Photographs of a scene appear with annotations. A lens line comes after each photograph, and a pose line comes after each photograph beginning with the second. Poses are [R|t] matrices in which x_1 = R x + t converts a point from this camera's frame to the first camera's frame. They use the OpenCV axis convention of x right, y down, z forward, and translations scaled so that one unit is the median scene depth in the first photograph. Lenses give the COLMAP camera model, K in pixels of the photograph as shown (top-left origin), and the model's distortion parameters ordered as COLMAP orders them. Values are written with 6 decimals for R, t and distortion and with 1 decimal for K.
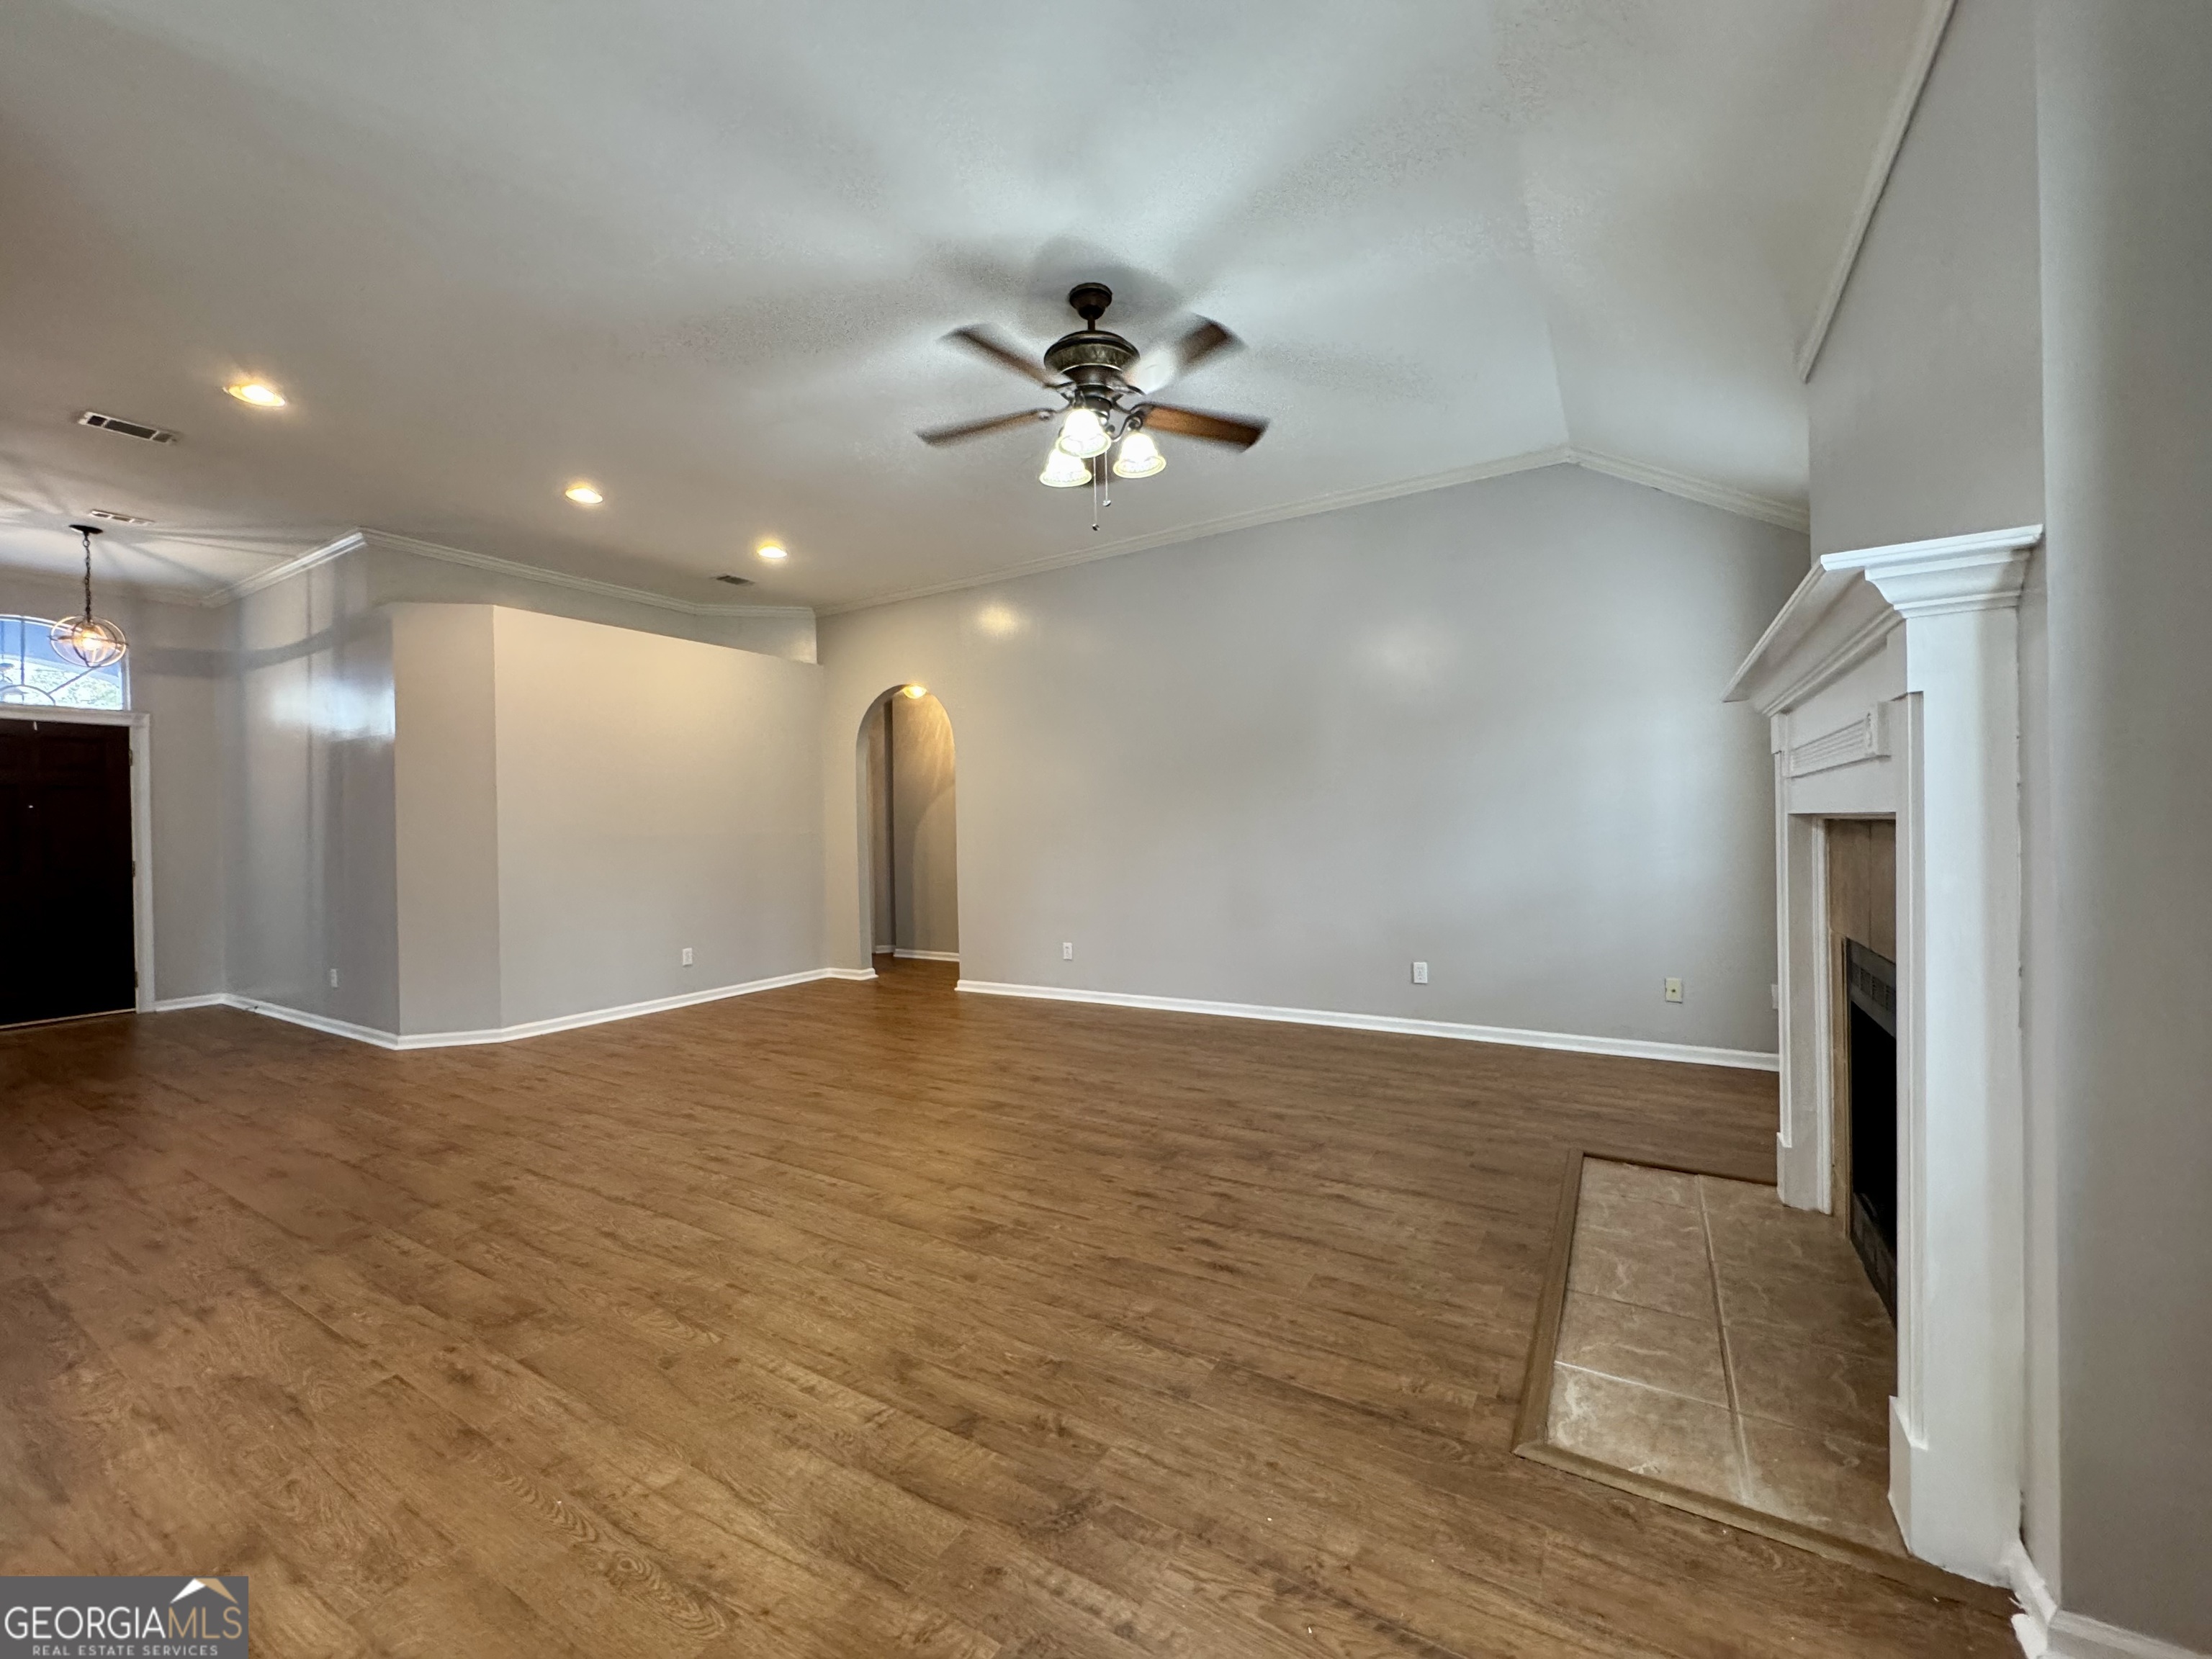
lens RADIAL K [[883.9, 0, 1109.0], [0, 883.9, 837.8], [0, 0, 1]] dist [-0.003224, 0.000752]
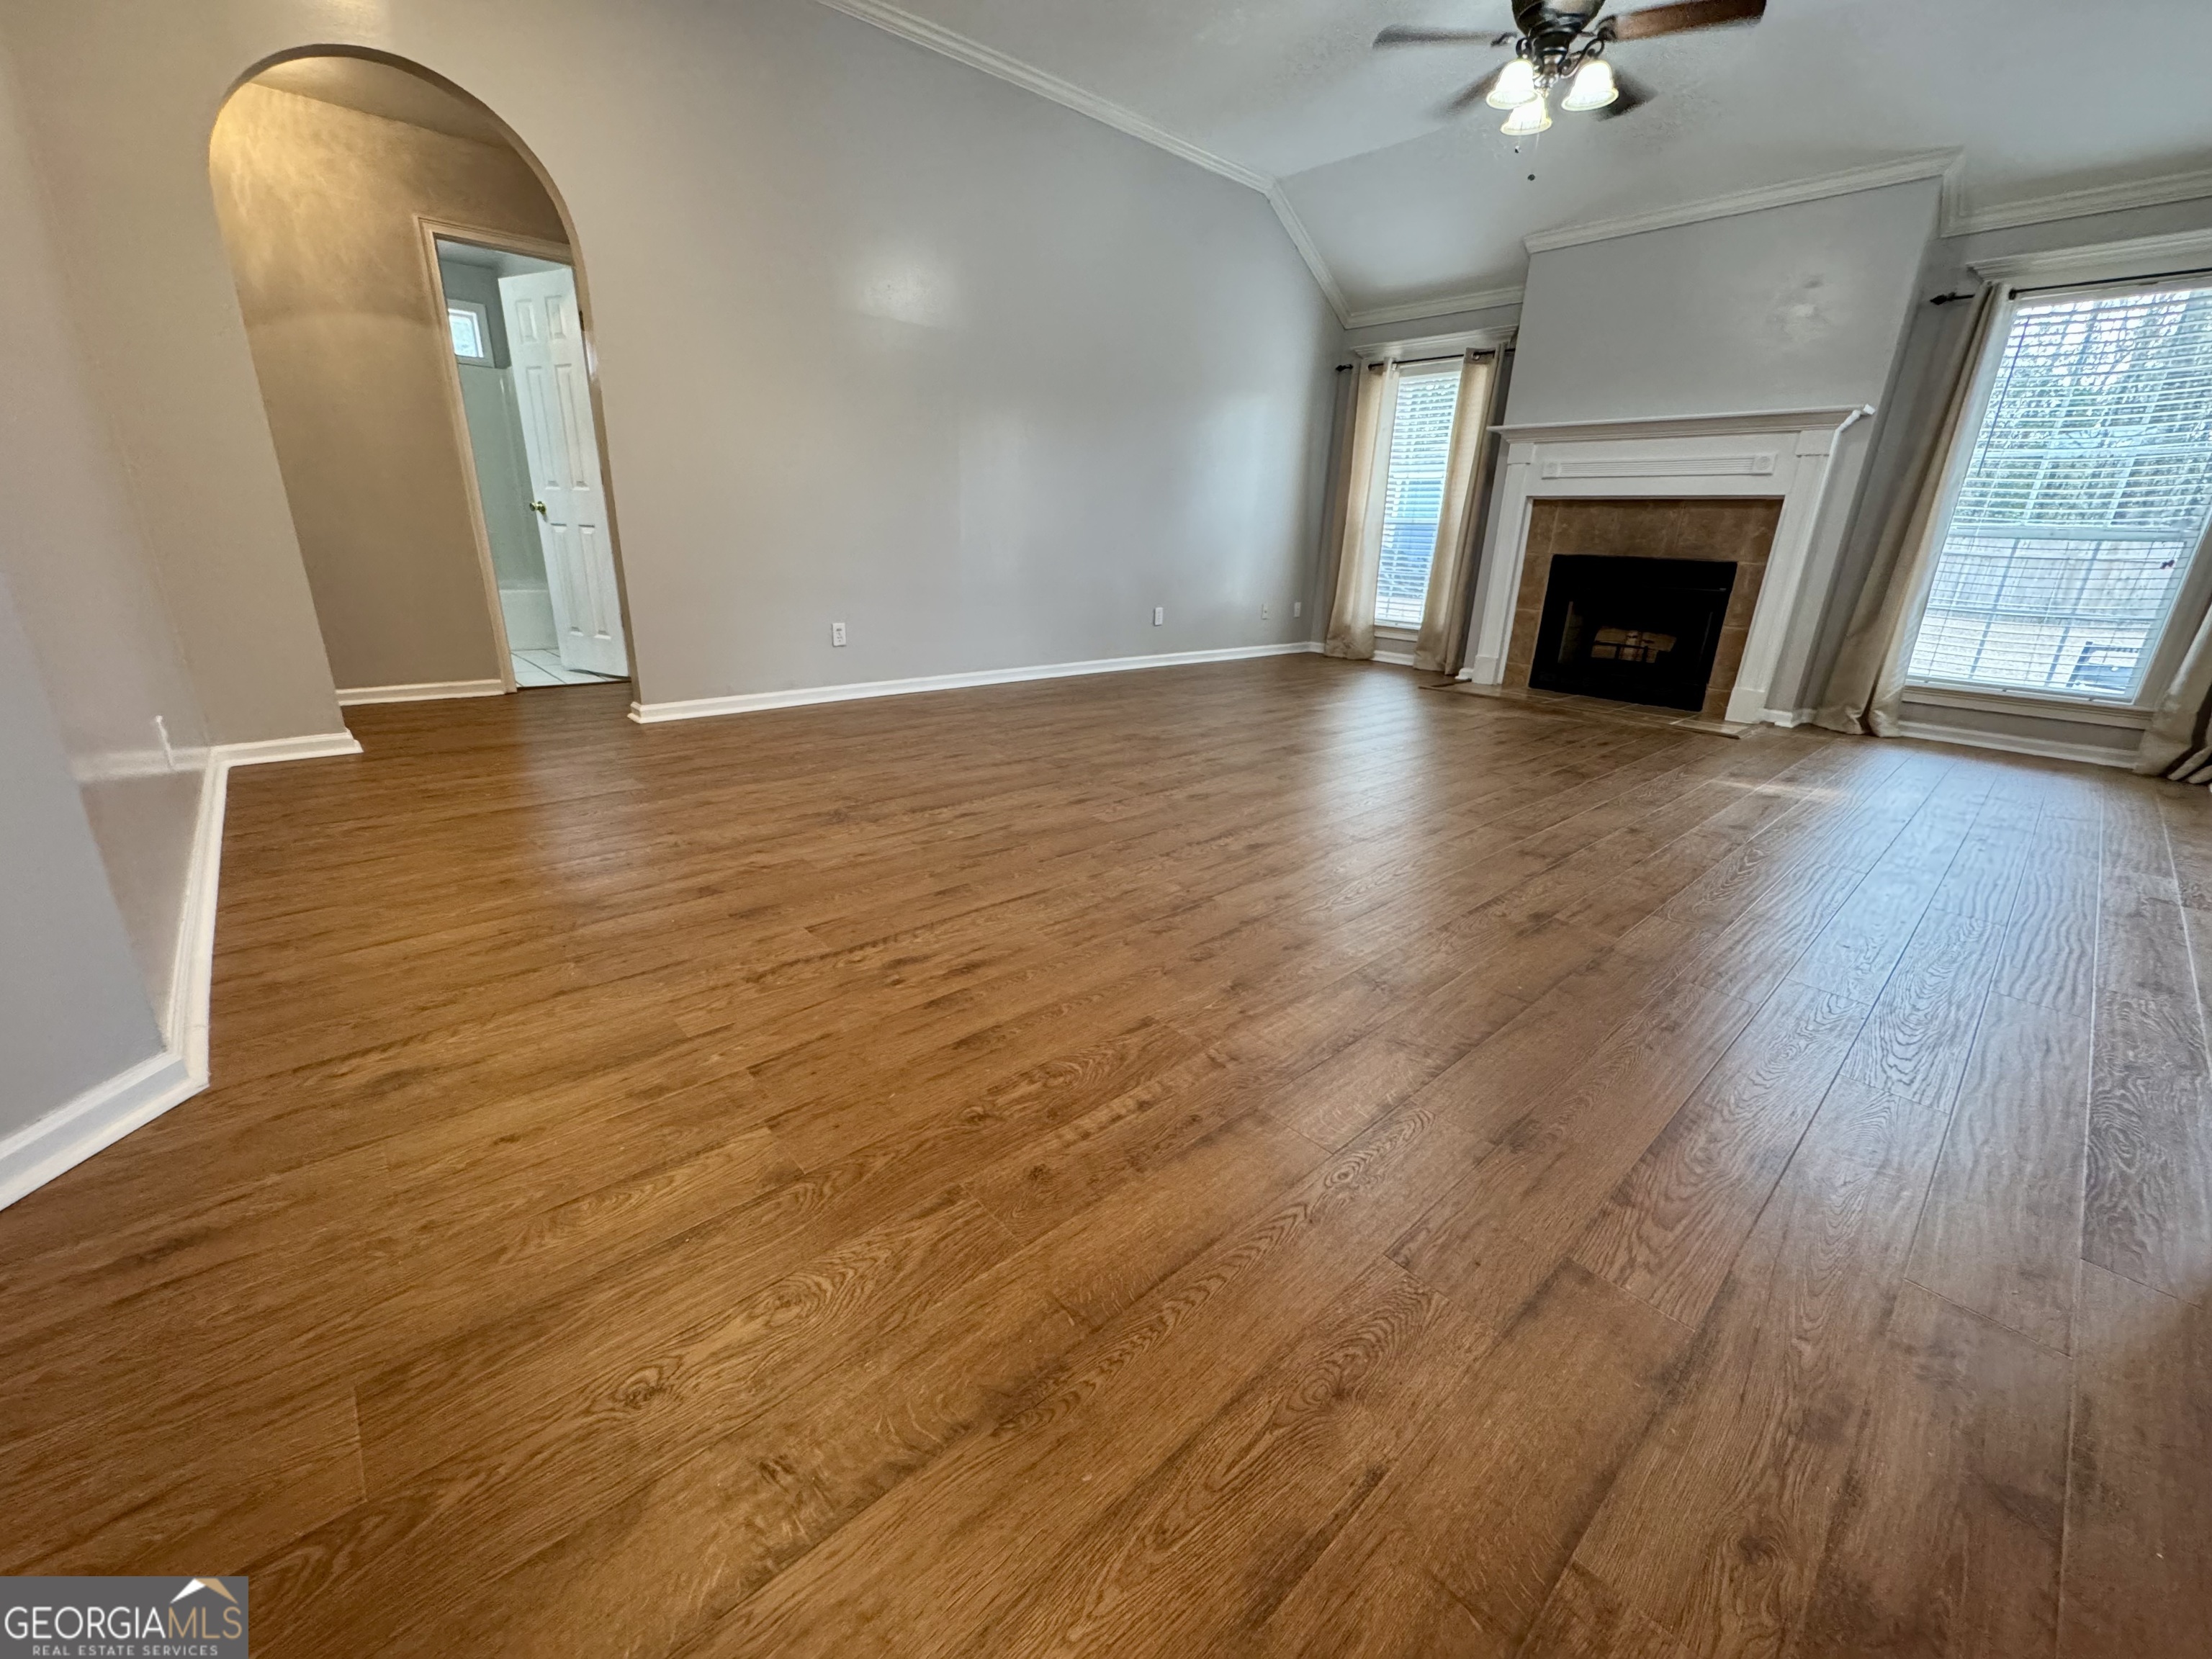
lens RADIAL K [[883.9, 0, 1110.2], [0, 883.9, 826.3], [0, 0, 1]] dist [-0.003224, 0.000752]
pose [[0.281778, -0.274880, 0.919262, -1.050286], [-0.028319, 0.955284, 0.294331, 0.086151], [-0.959062, -0.108969, 0.261393, 0.844782]]
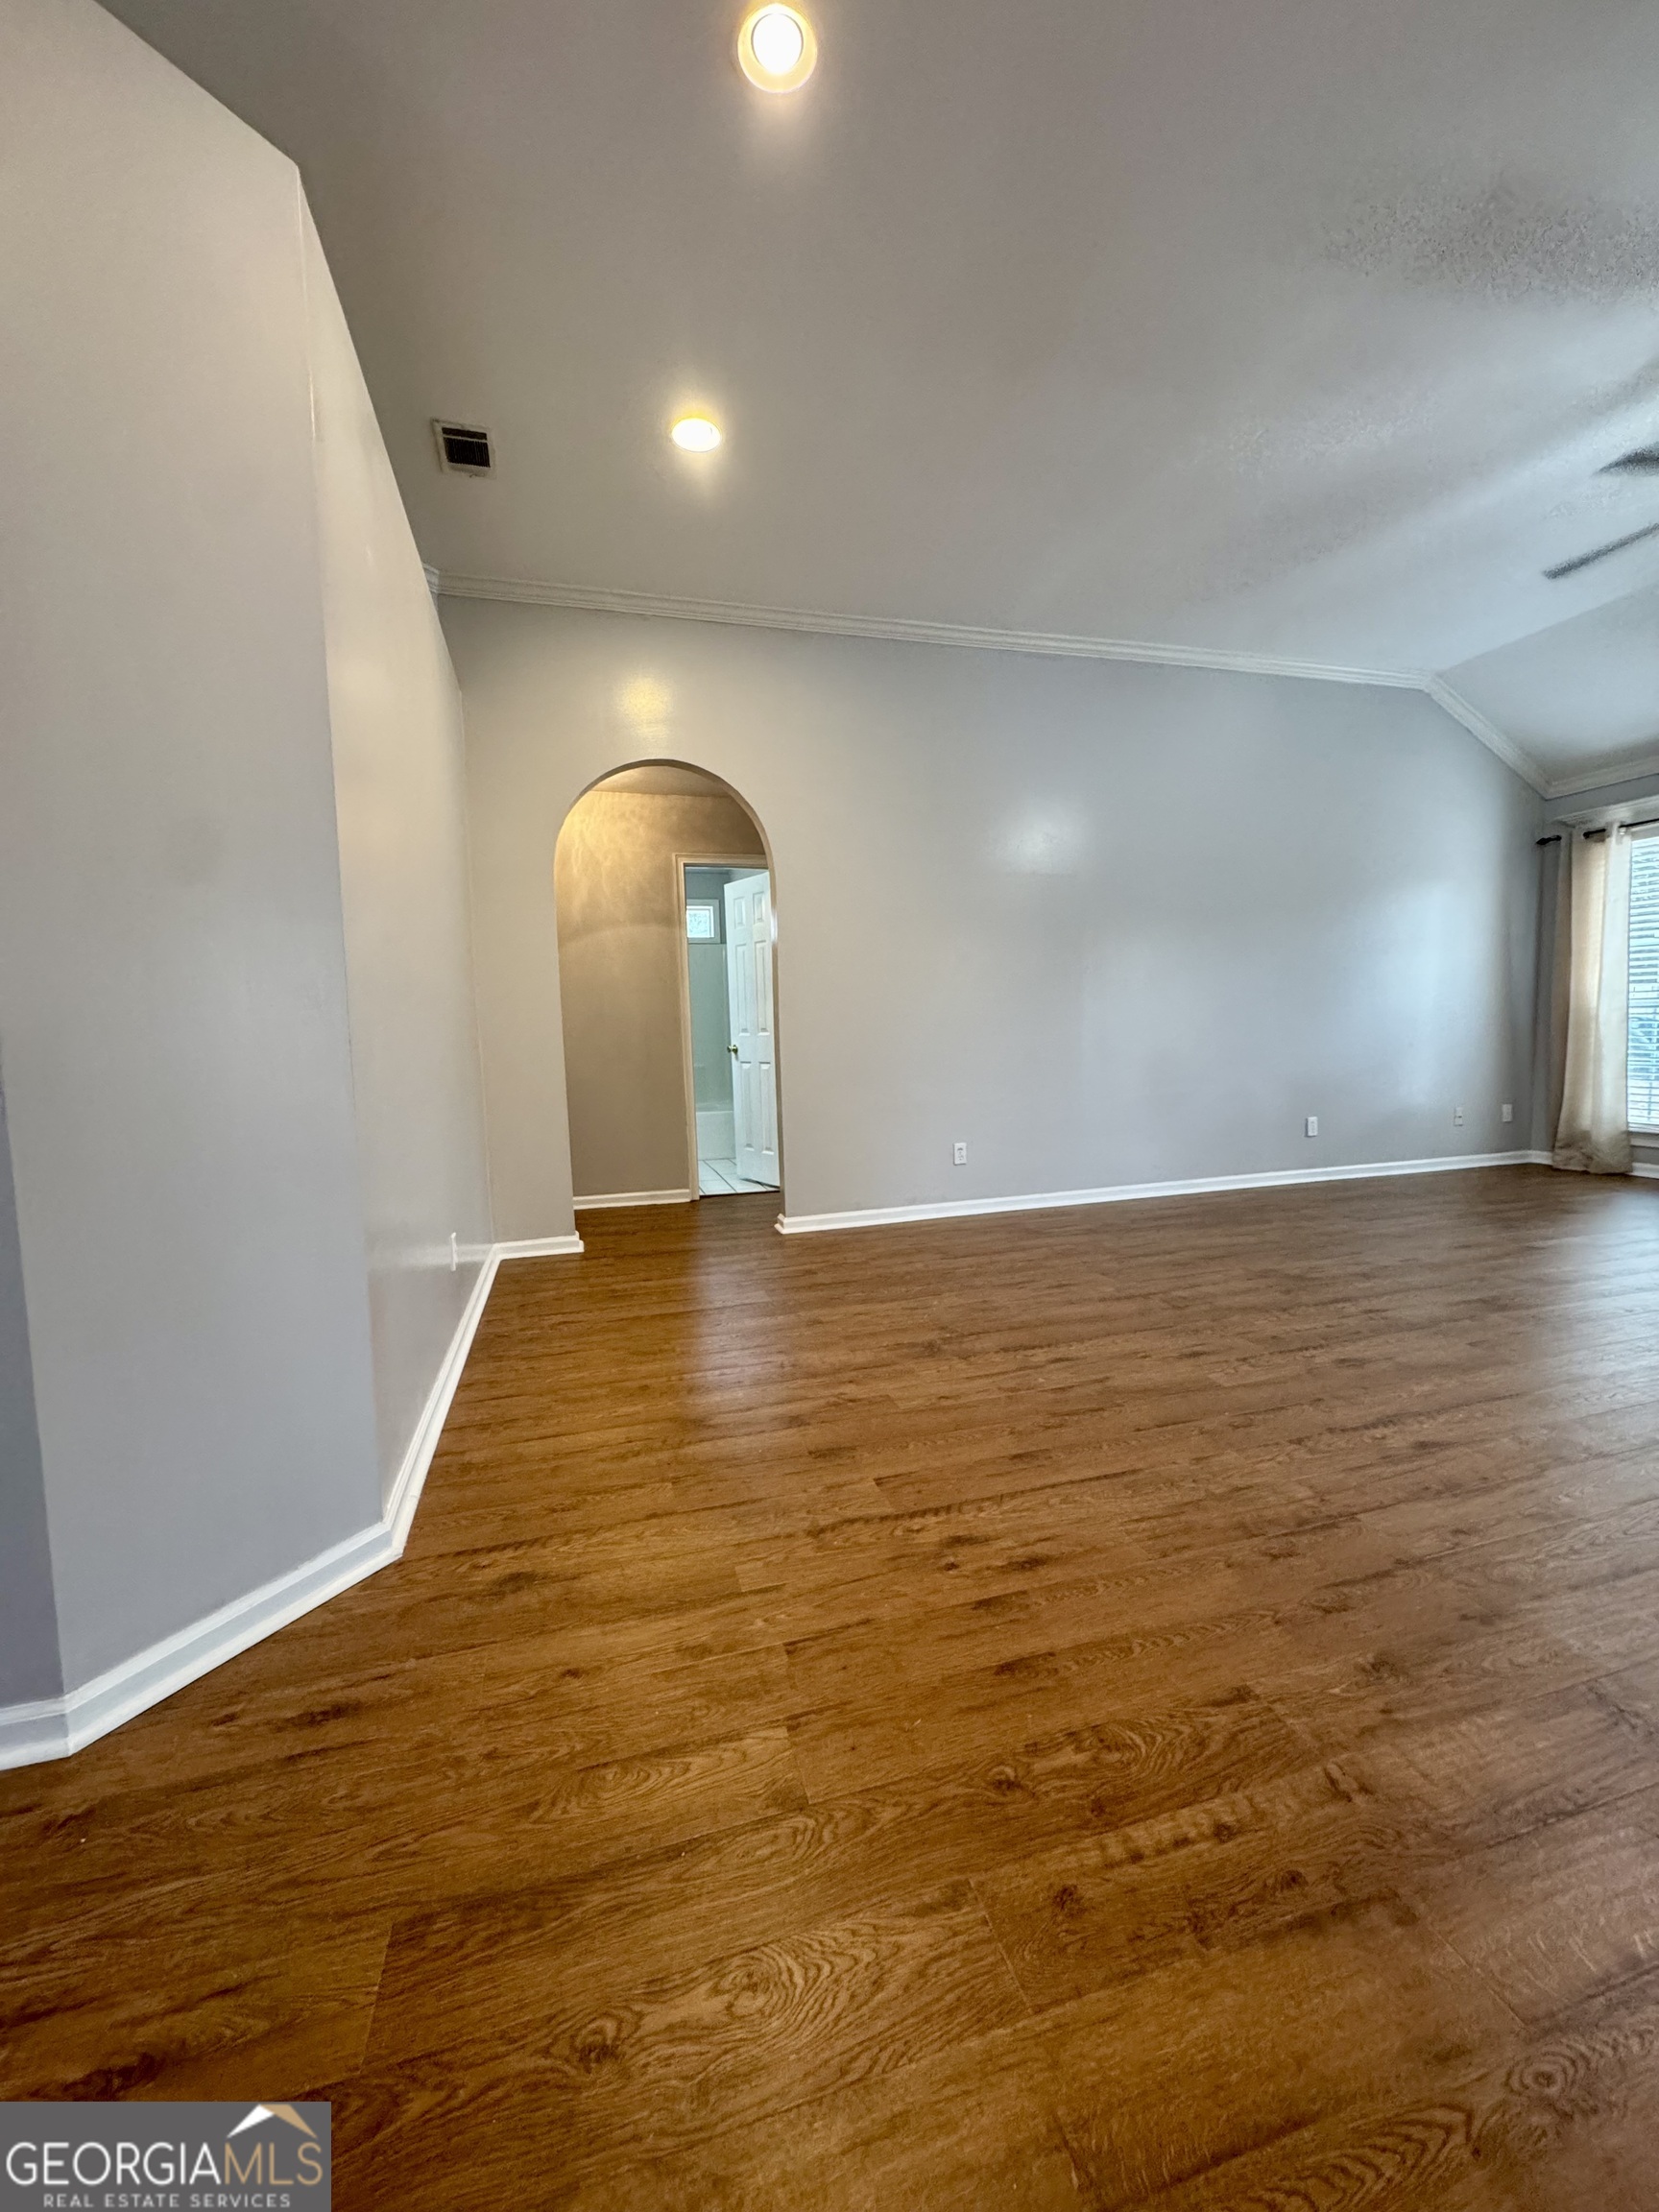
lens RADIAL K [[883.9, 0, 834.4], [0, 883.9, 1101.5], [0, 0, 1]] dist [-0.003224, 0.000752]
pose [[0.679015, -0.057459, 0.731873, -1.019474], [0.023430, 0.998121, 0.056624, 0.054566], [-0.733751, -0.021300, 0.679085, 0.820663]]
